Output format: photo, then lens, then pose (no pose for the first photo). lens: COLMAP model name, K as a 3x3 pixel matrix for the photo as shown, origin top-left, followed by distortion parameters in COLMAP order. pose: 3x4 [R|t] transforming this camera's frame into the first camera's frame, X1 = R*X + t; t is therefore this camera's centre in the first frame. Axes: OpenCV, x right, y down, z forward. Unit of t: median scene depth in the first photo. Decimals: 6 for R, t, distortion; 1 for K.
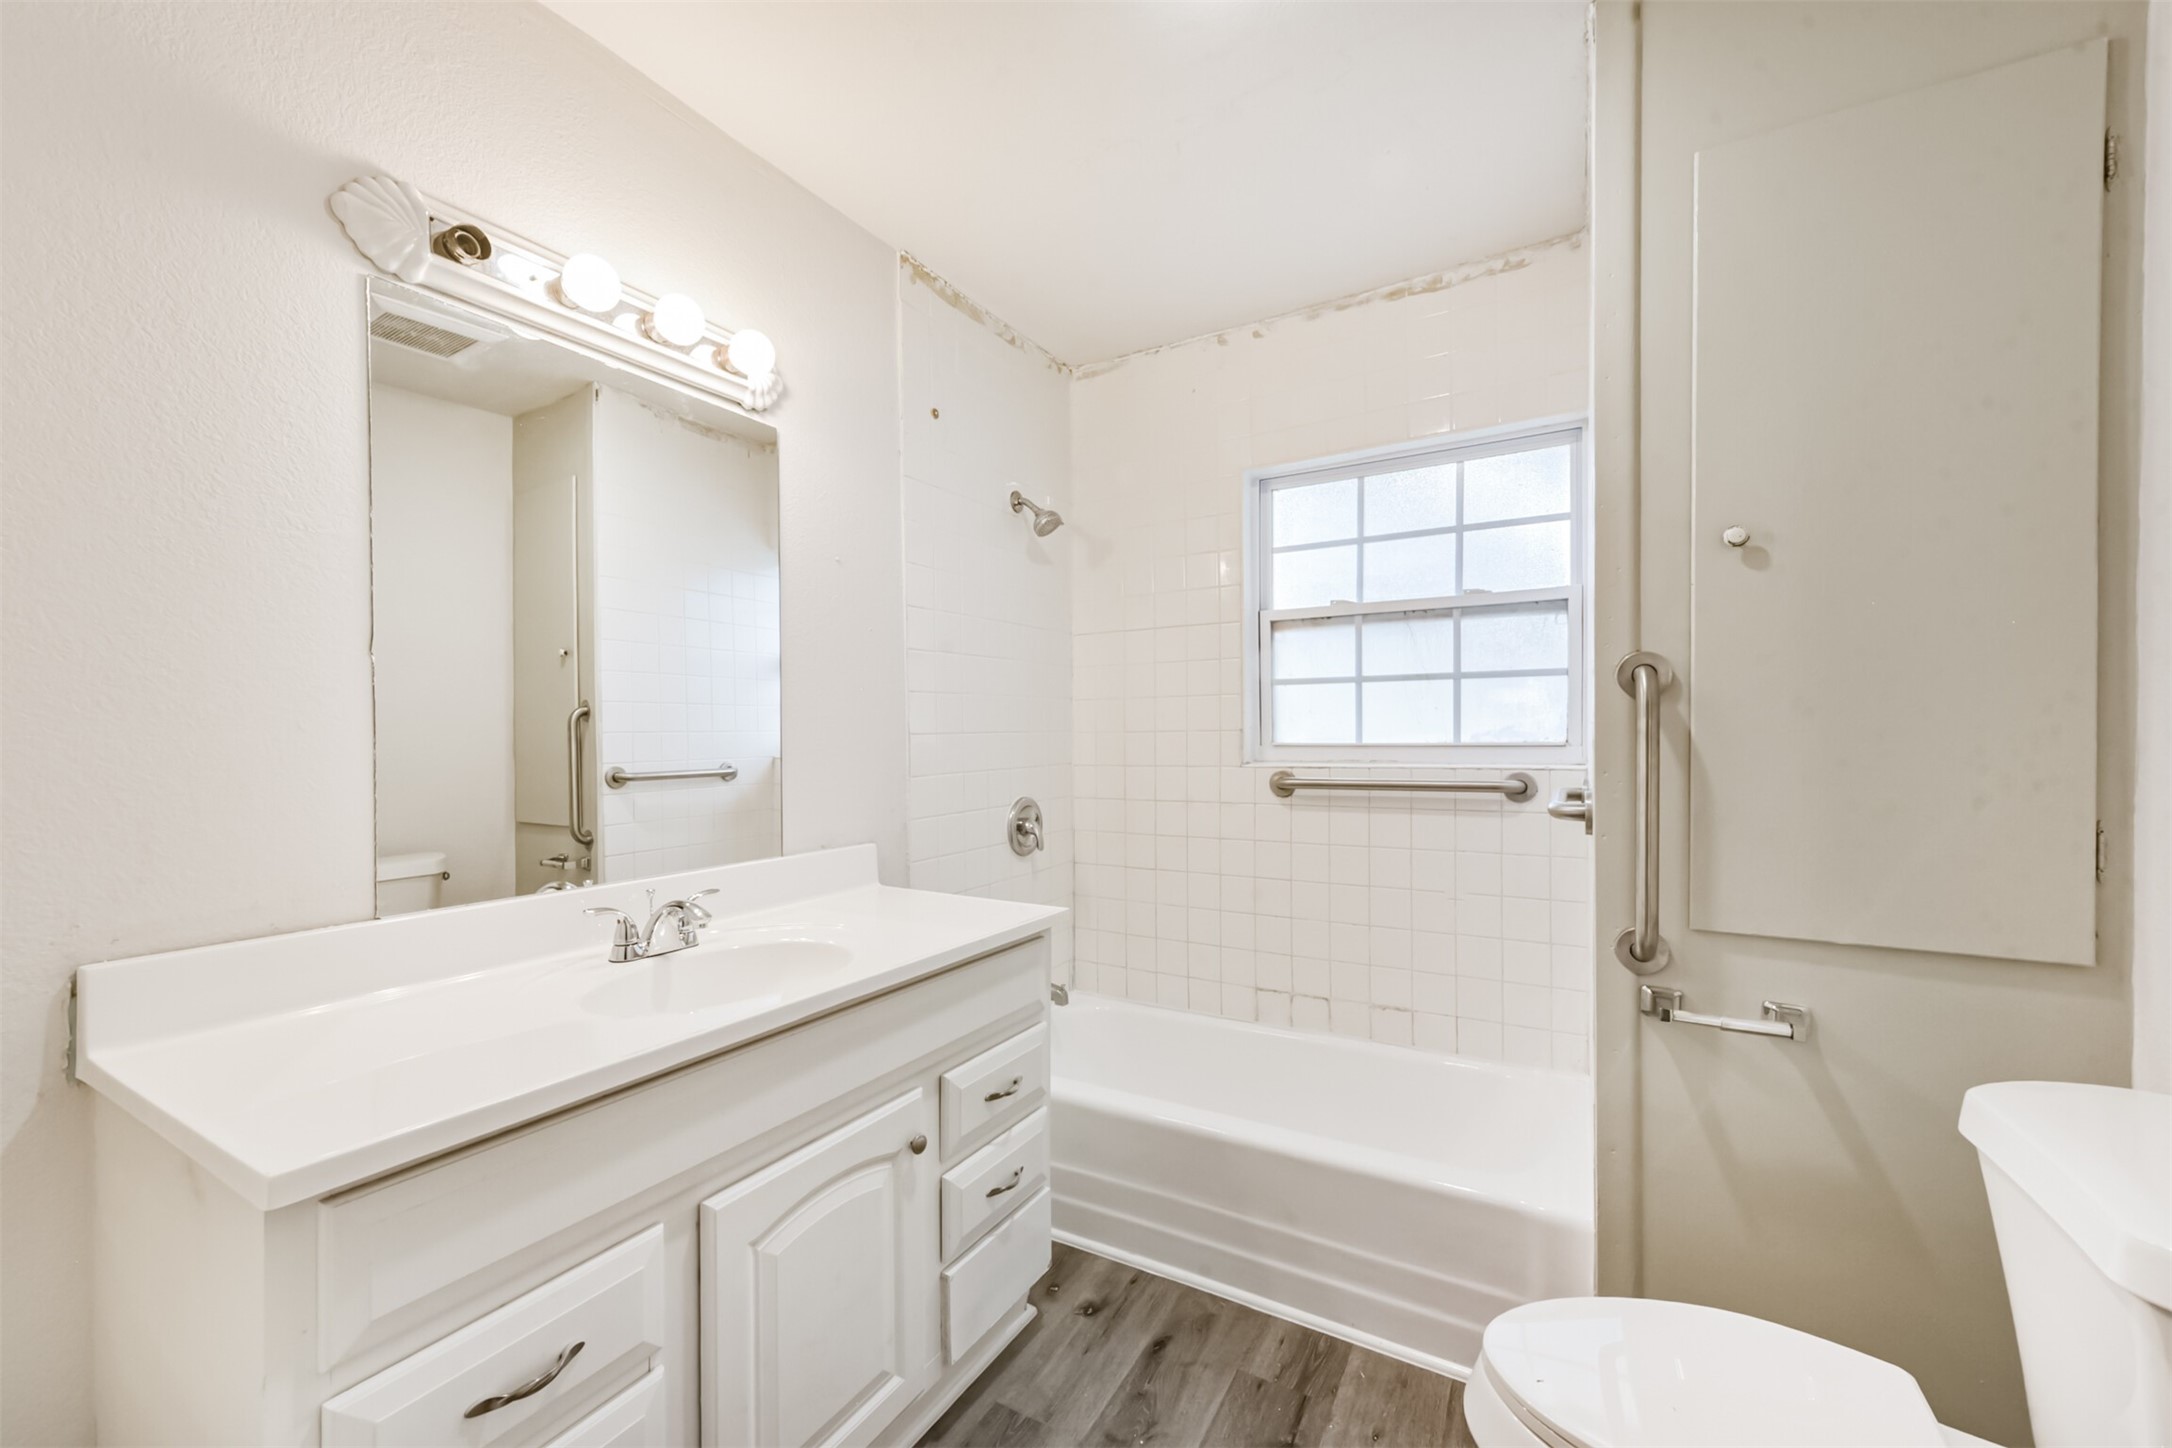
lens RADIAL K [[848.3, 0, 1086.7], [0, 848.3, 740.8], [0, 0, 1]] dist [0.005184, -0.002056]
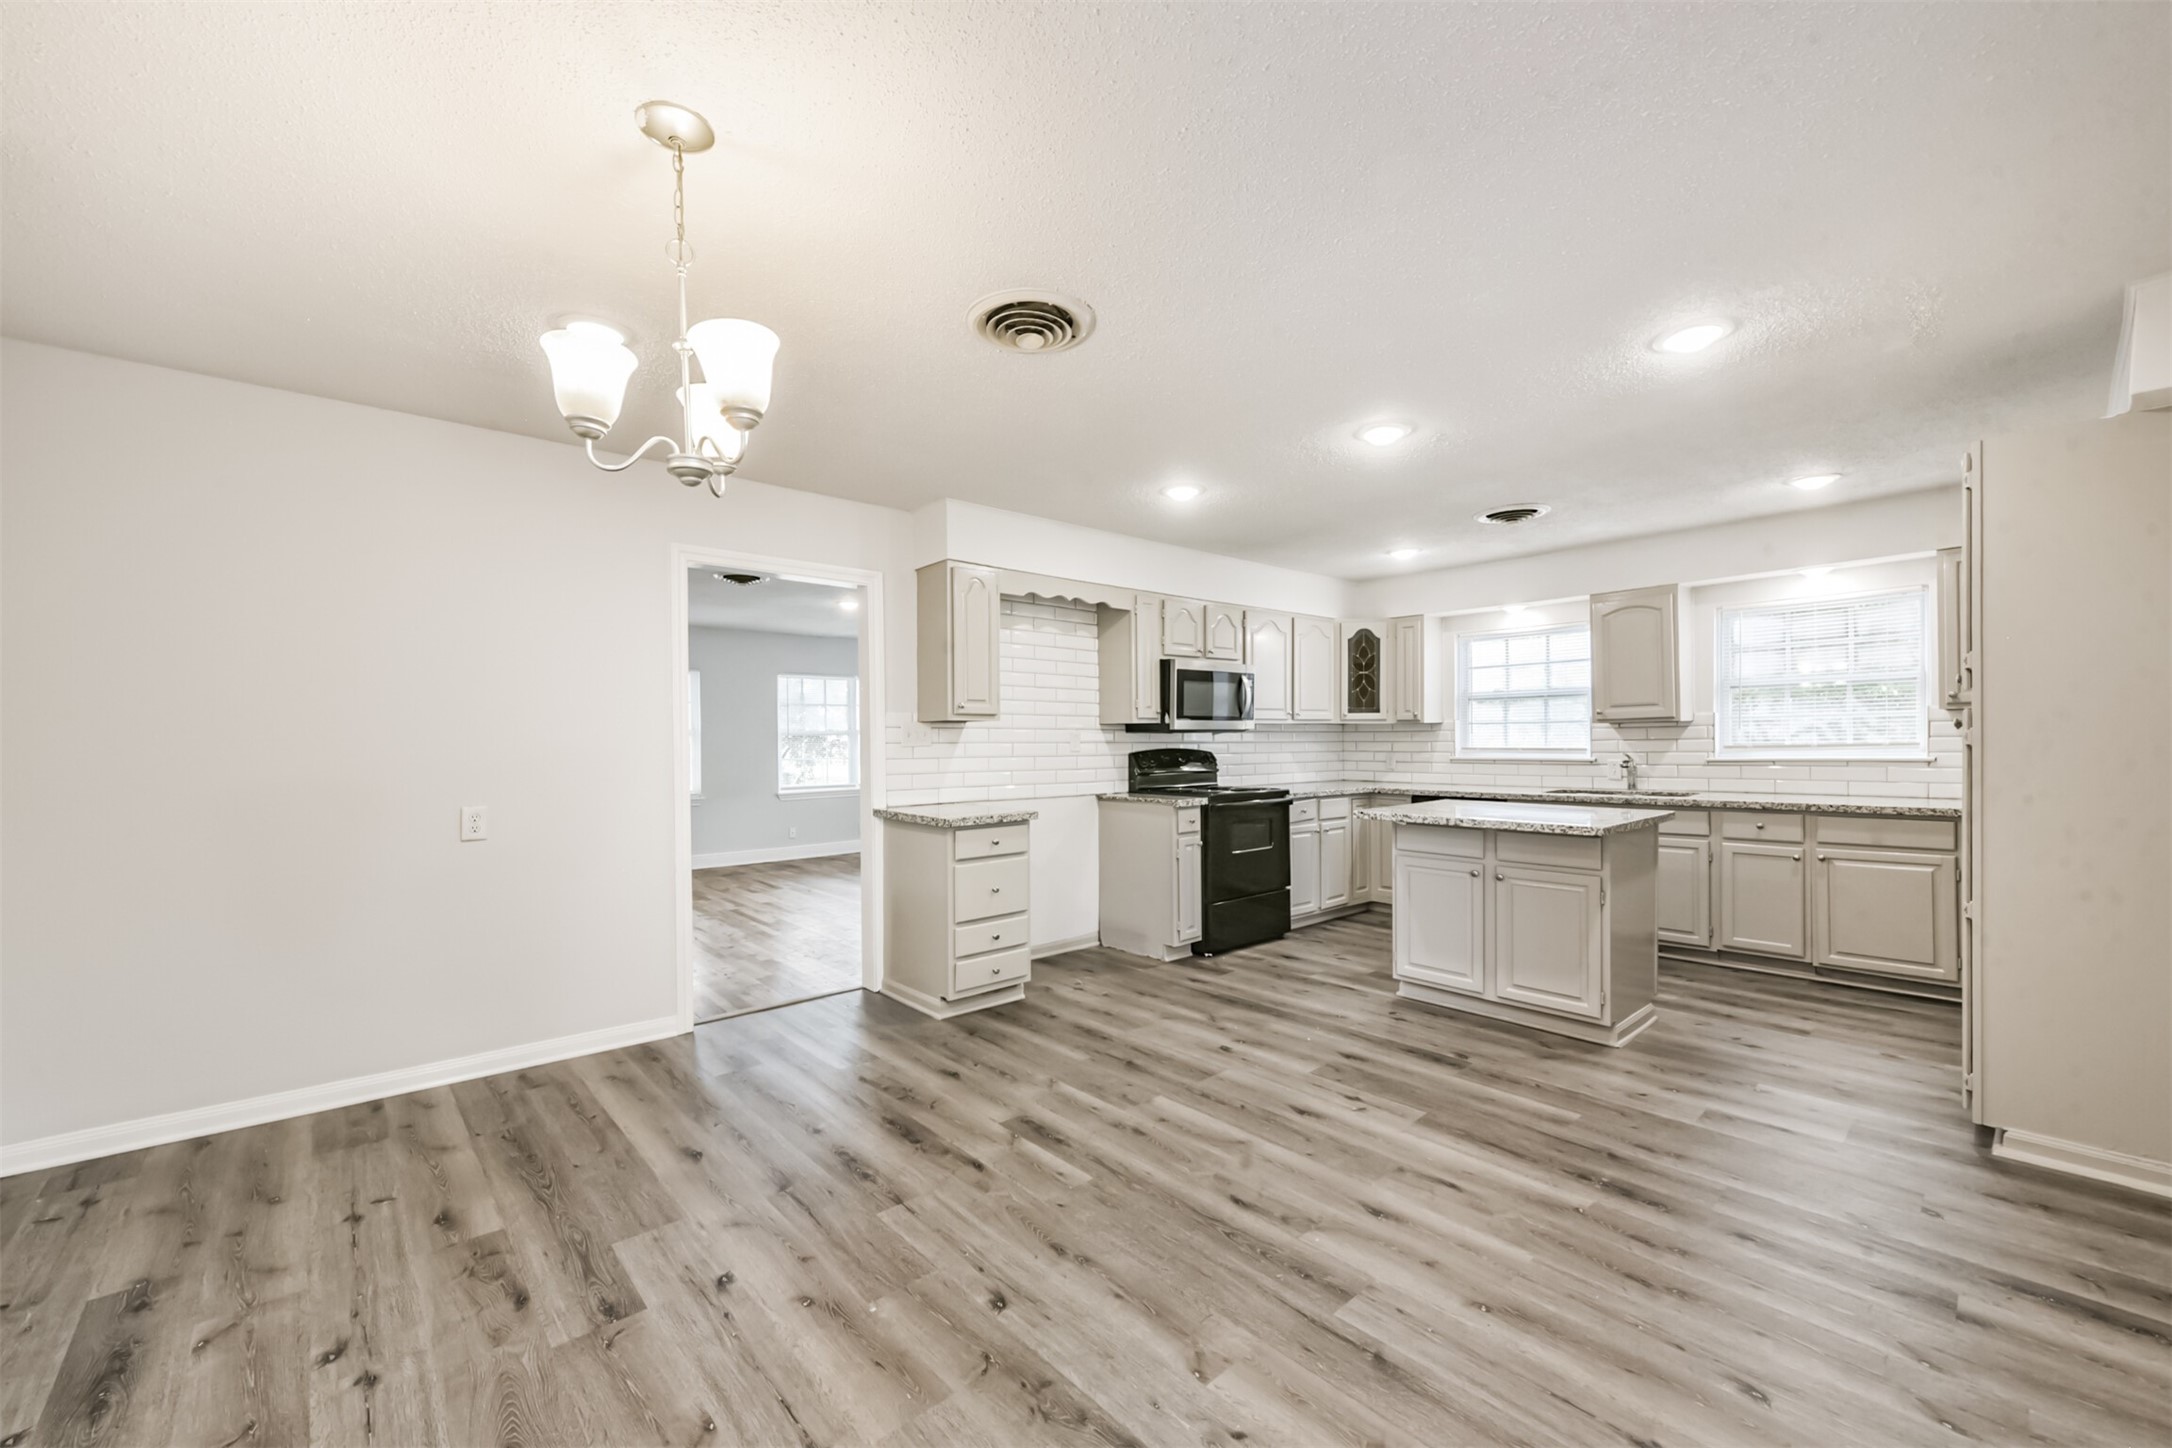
lens RADIAL K [[848.3, 0, 1078.0], [0, 848.3, 747.9], [0, 0, 1]] dist [0.005184, -0.002056]
pose [[0.946131, -0.002841, -0.323771, -0.063228], [0.006453, 0.999928, 0.010082, -0.036877], [0.323719, -0.011628, 0.946082, -1.950604]]
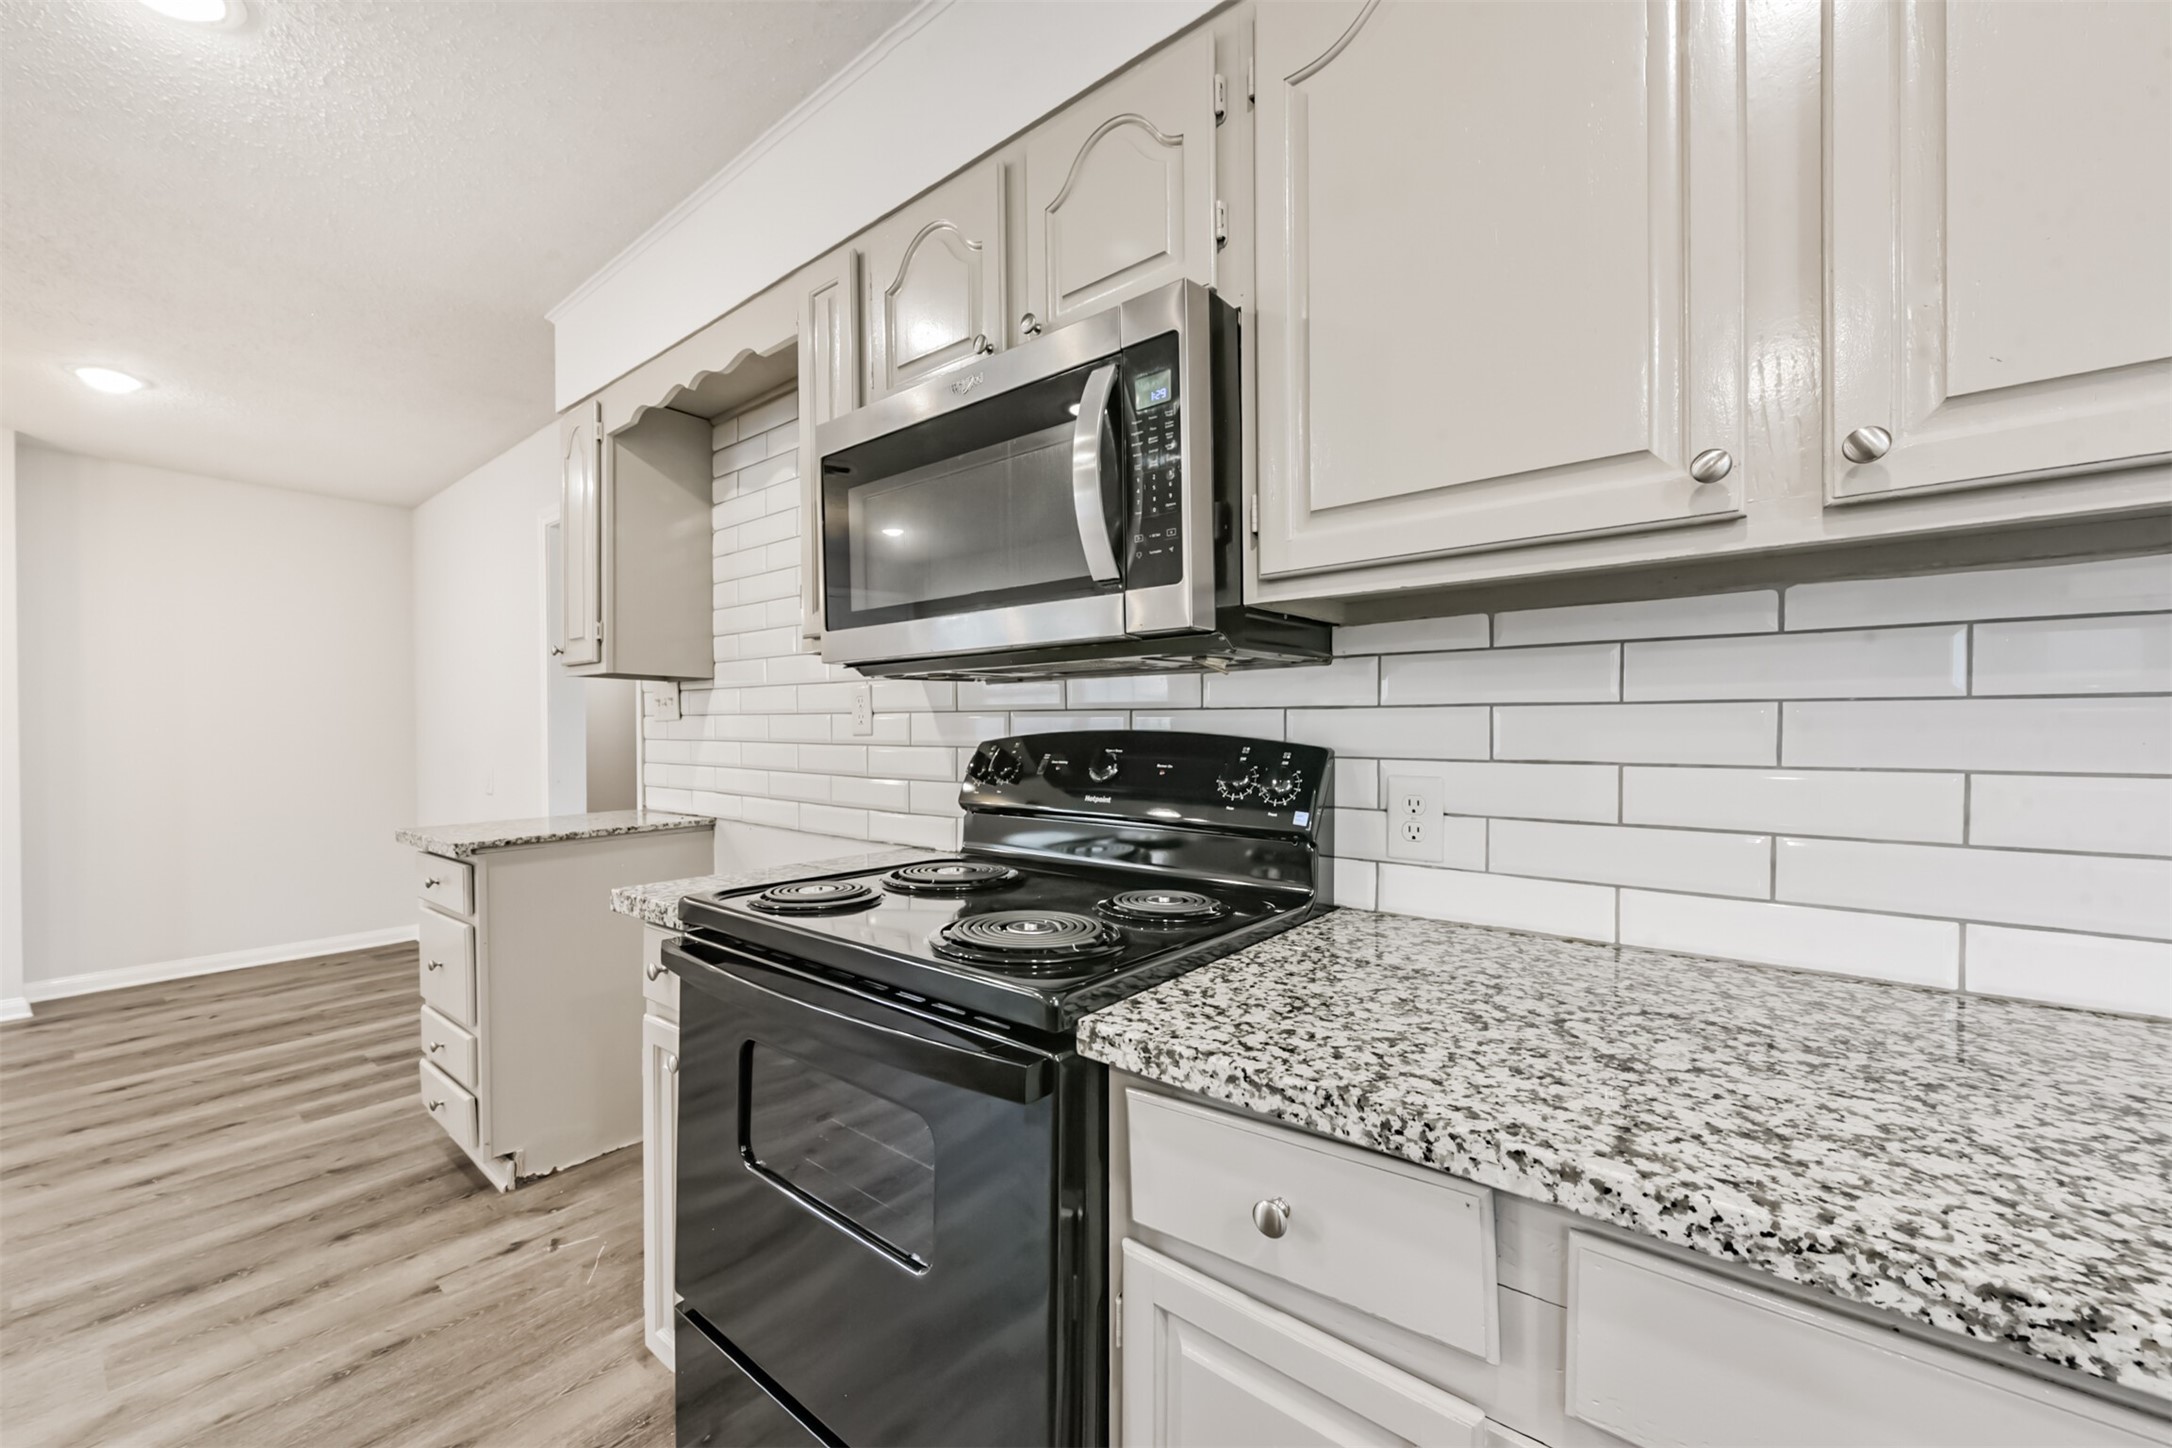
lens RADIAL K [[848.3, 0, 1078.1], [0, 848.3, 740.4], [0, 0, 1]] dist [0.005184, -0.002056]
pose [[-0.154161, 0.011253, -0.987982, 0.093005], [-0.001051, 0.999933, 0.011553, -0.007657], [0.988045, 0.002819, -0.154138, 0.629634]]
